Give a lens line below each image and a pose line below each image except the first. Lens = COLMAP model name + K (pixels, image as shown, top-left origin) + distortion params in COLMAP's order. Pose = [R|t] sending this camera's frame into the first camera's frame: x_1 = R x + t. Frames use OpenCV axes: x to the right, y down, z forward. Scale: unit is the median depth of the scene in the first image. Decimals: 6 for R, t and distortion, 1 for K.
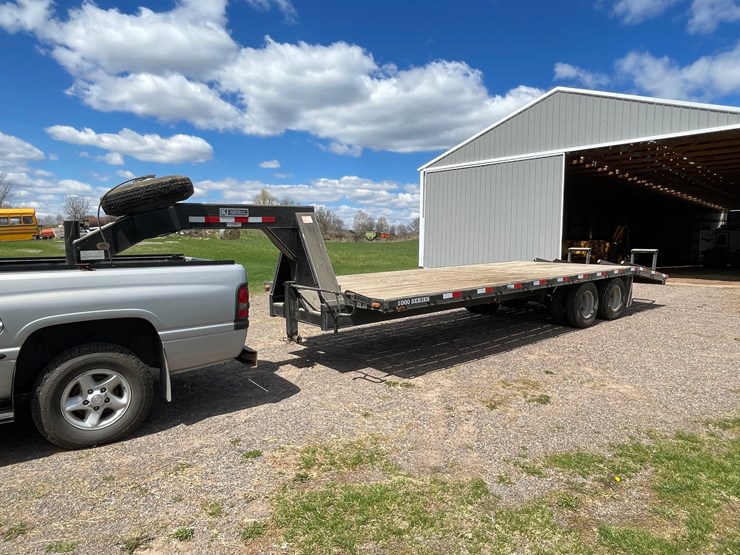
lens RADIAL K [[473.4, 0, 370.0], [0, 473.4, 277.5], [0, 0, 1]] dist [-0.003176, -0.003179]
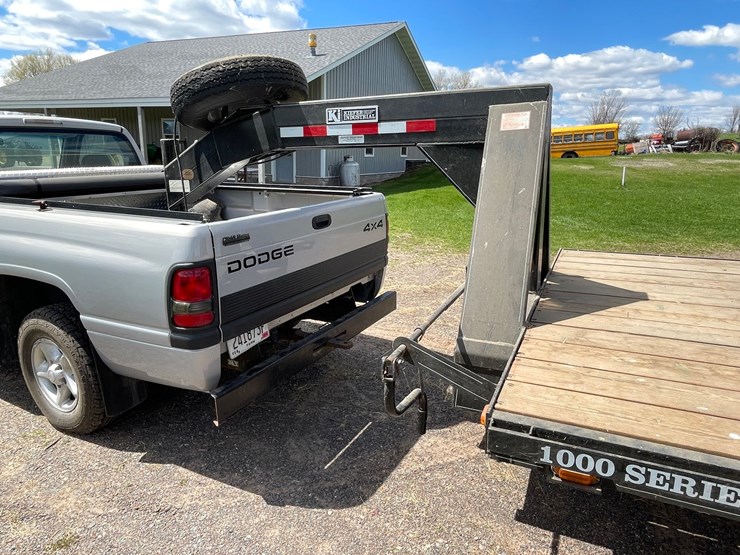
lens RADIAL K [[482.2, 0, 370.0], [0, 482.2, 277.5], [0, 0, 1]] dist [-0.005127, -0.001690]
pose [[0.427255, 0.228292, -0.874835, 0.126084], [-0.077358, 0.973279, 0.216201, -0.046890], [0.900816, -0.024697, 0.433499, 0.458524]]
